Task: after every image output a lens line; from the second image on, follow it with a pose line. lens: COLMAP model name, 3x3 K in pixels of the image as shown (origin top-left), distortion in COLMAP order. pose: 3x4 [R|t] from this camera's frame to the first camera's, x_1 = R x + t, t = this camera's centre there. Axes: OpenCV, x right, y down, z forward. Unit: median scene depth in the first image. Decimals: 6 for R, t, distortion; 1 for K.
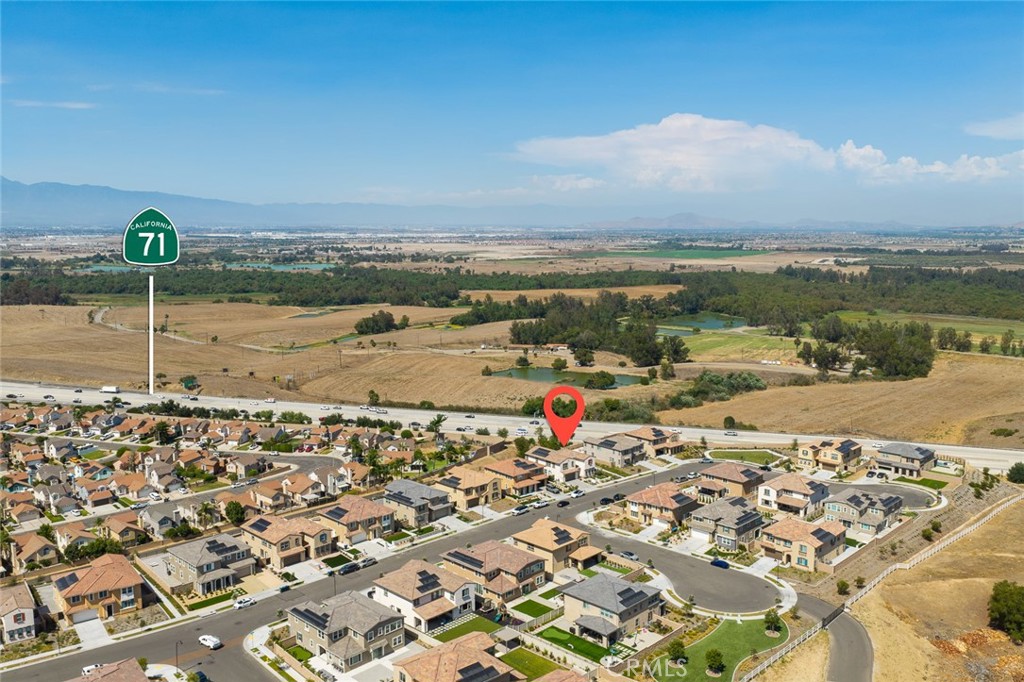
lens RADIAL K [[846.3, 0, 512.0], [0, 846.3, 341.0], [0, 0, 1]] dist [0.020279, -0.022462]
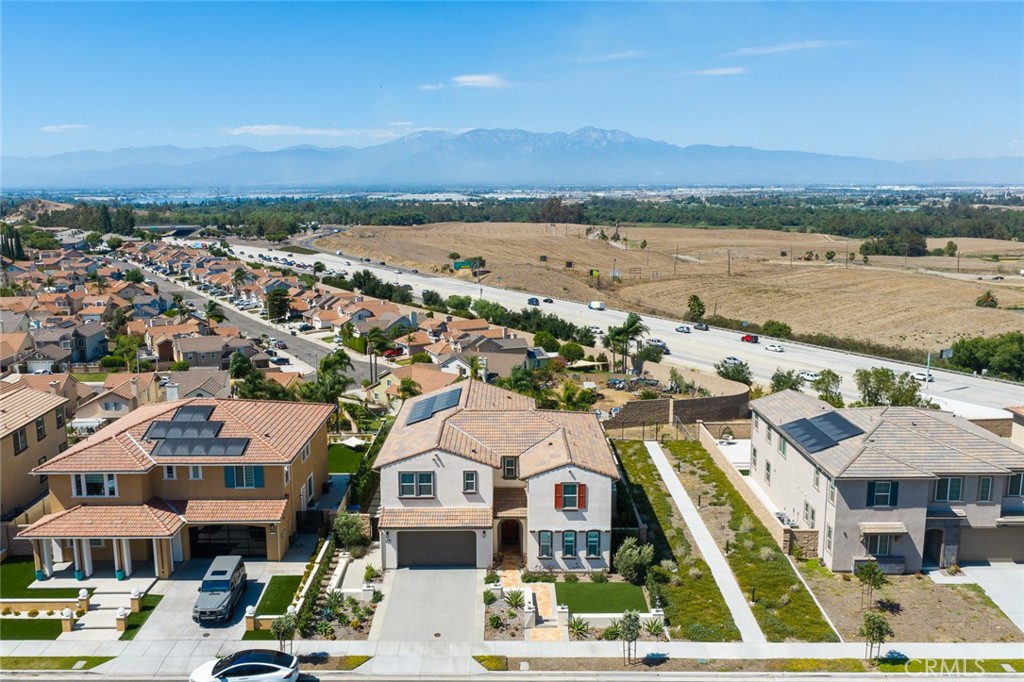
lens RADIAL K [[846.3, 0, 512.0], [0, 846.3, 341.0], [0, 0, 1]] dist [0.020279, -0.022462]
pose [[0.758171, 0.113768, -0.642054, 0.174782], [-0.084551, 0.993501, 0.076201, 0.087538], [0.646551, -0.003487, 0.762863, 0.768765]]
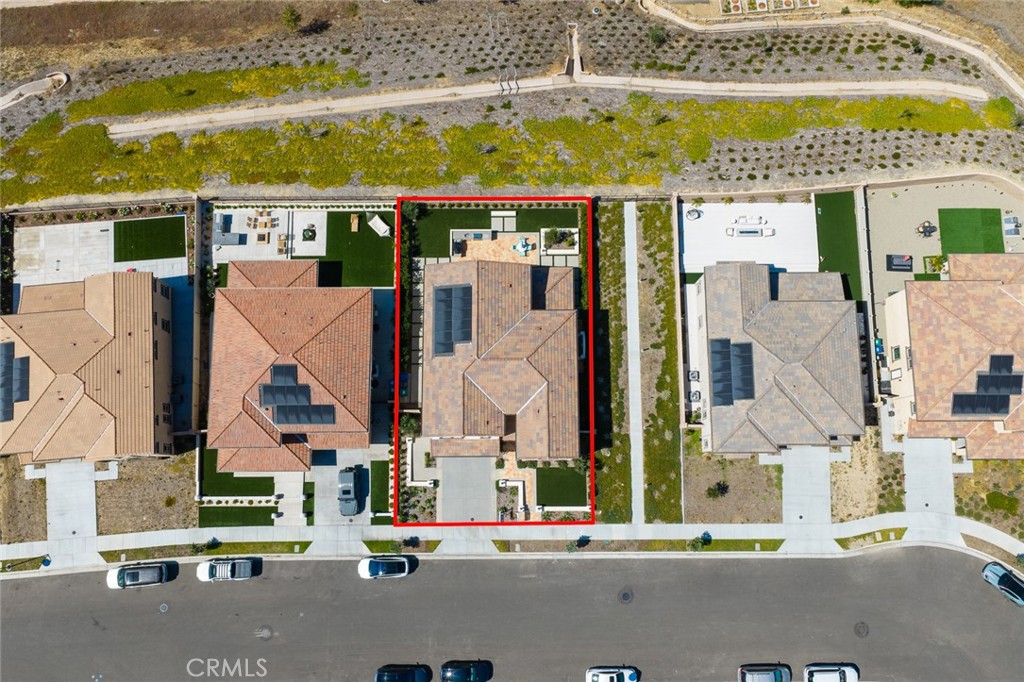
lens RADIAL K [[846.3, 0, 512.0], [0, 846.3, 341.0], [0, 0, 1]] dist [0.020279, -0.022462]
pose [[0.758423, 0.642015, -0.112299, 0.080516], [-0.087460, 0.270993, 0.958600, -0.132772], [0.645868, -0.717202, 0.261678, 0.849382]]
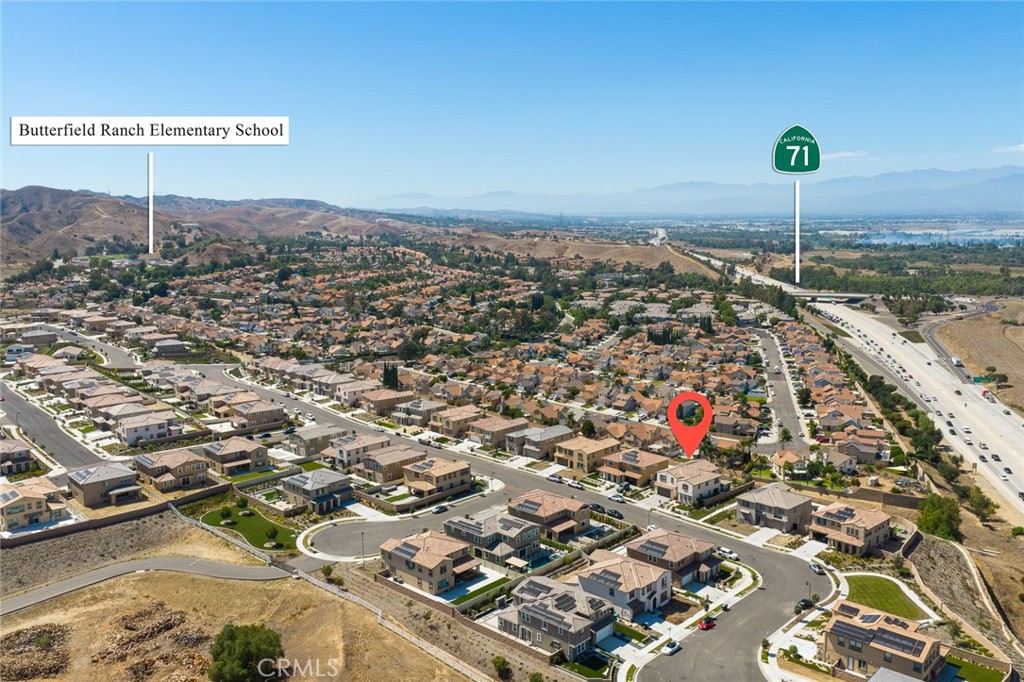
lens RADIAL K [[846.3, 0, 512.0], [0, 846.3, 341.0], [0, 0, 1]] dist [0.020279, -0.022462]
pose [[0.031377, 0.149683, -0.988236, 0.817082], [-0.133421, 0.980502, 0.144275, -0.091339], [0.990563, 0.127325, 0.050736, 0.687713]]
